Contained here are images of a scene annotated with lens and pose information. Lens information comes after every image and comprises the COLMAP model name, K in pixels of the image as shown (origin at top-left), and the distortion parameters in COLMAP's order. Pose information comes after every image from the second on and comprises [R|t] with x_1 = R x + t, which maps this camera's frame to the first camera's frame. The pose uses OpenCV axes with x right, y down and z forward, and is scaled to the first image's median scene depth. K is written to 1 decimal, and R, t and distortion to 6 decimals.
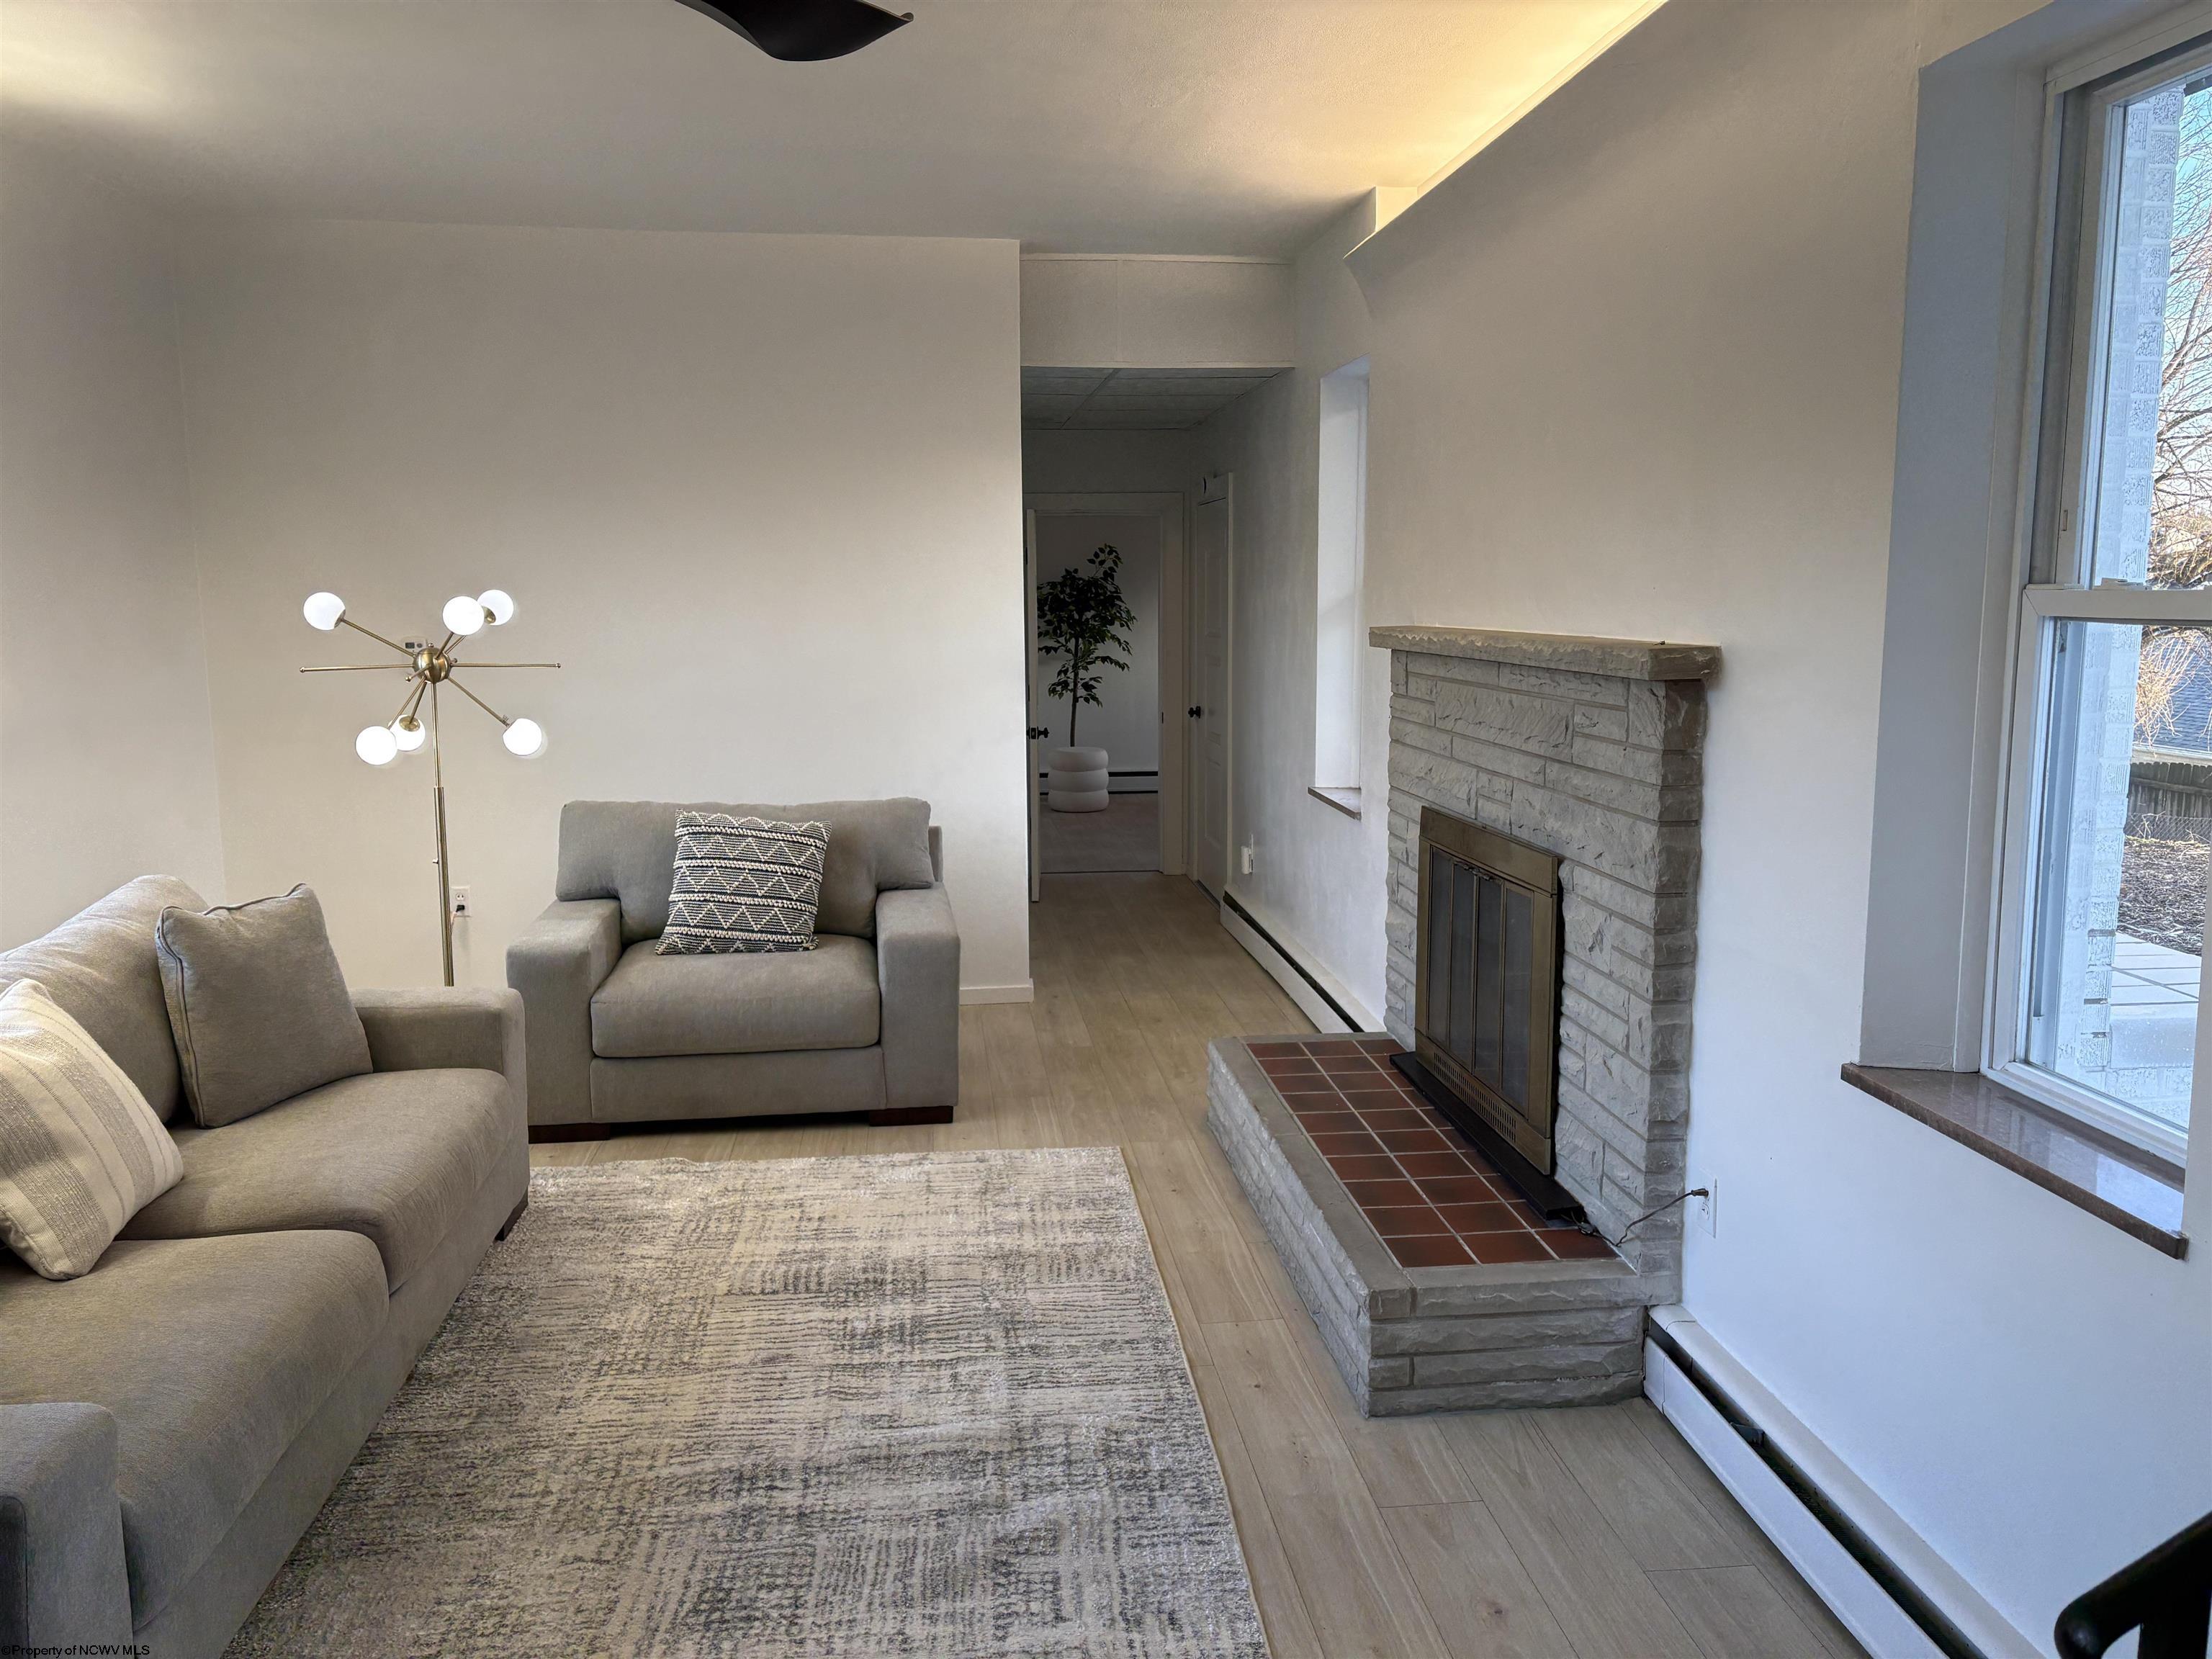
lens RADIAL K [[1676.7, 0, 1107.6], [0, 1676.7, 822.3], [0, 0, 1]] dist [0.047185, -0.039420]
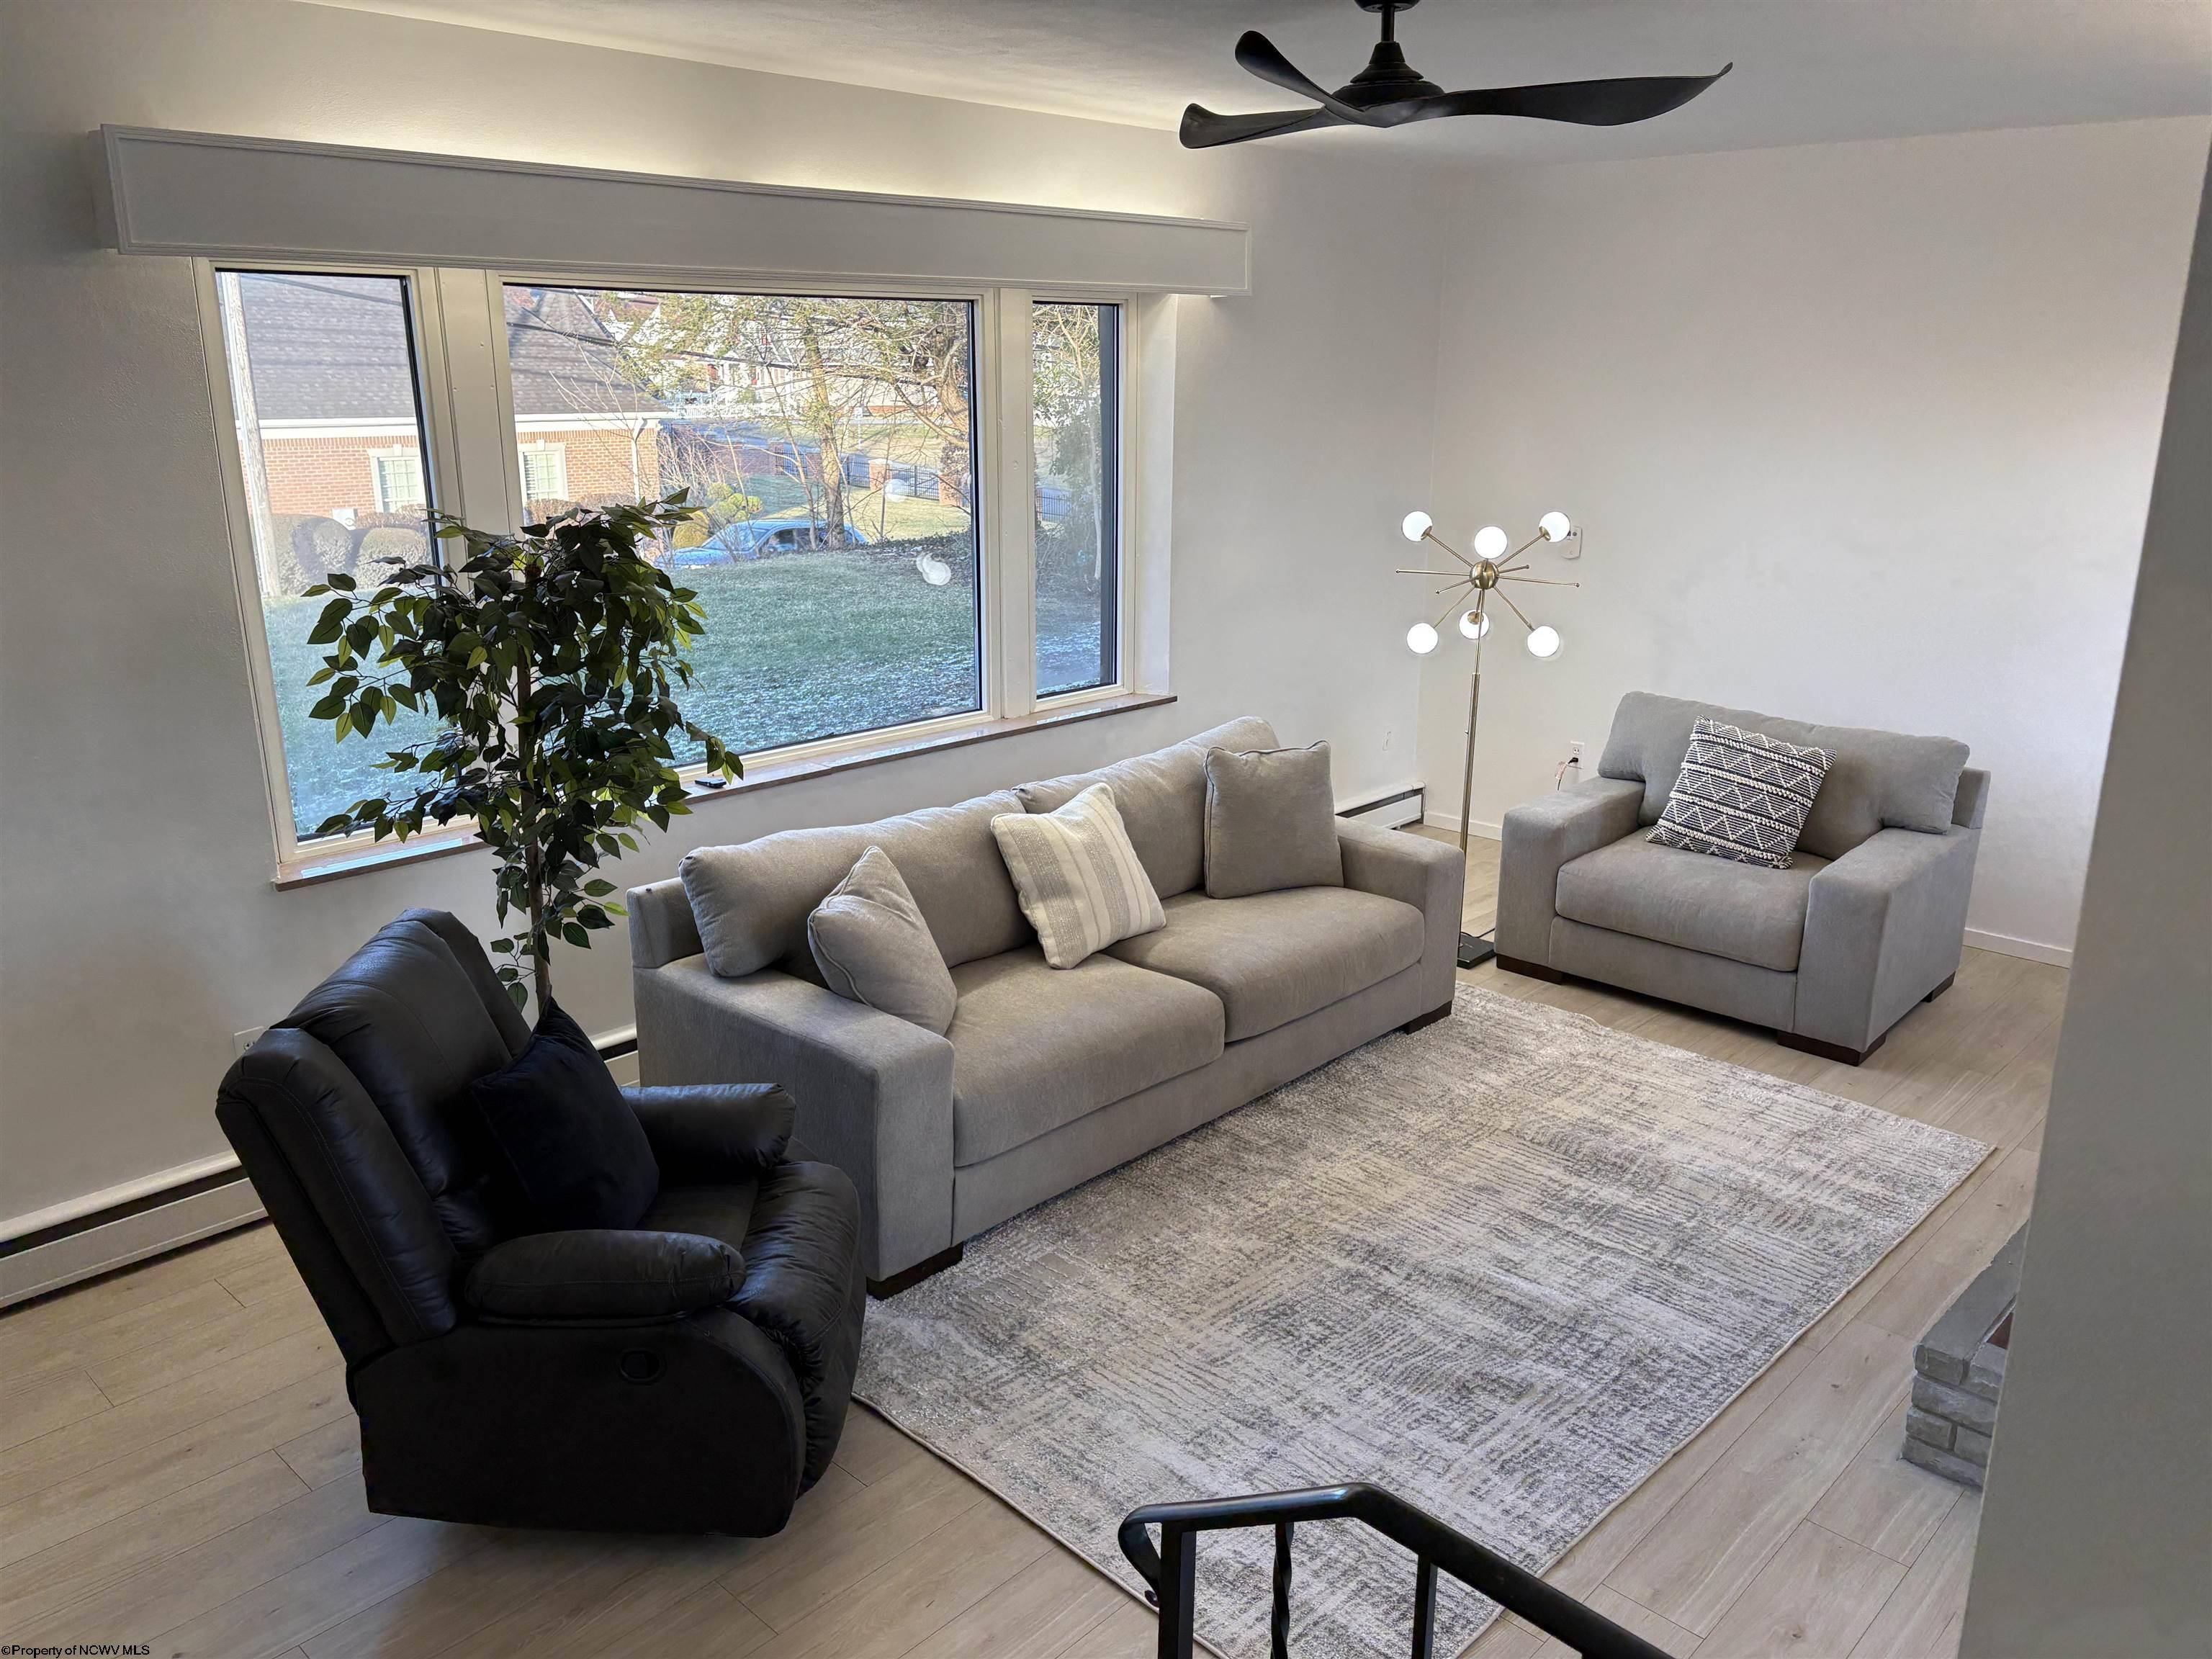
lens RADIAL K [[1676.7, 0, 1107.8], [0, 1676.7, 826.9], [0, 0, 1]] dist [0.047185, -0.039420]
pose [[0.639373, 0.216658, -0.737741, 0.451660], [-0.116070, 0.975681, 0.185941, -0.134115], [0.760085, -0.033256, 0.648972, -0.016056]]
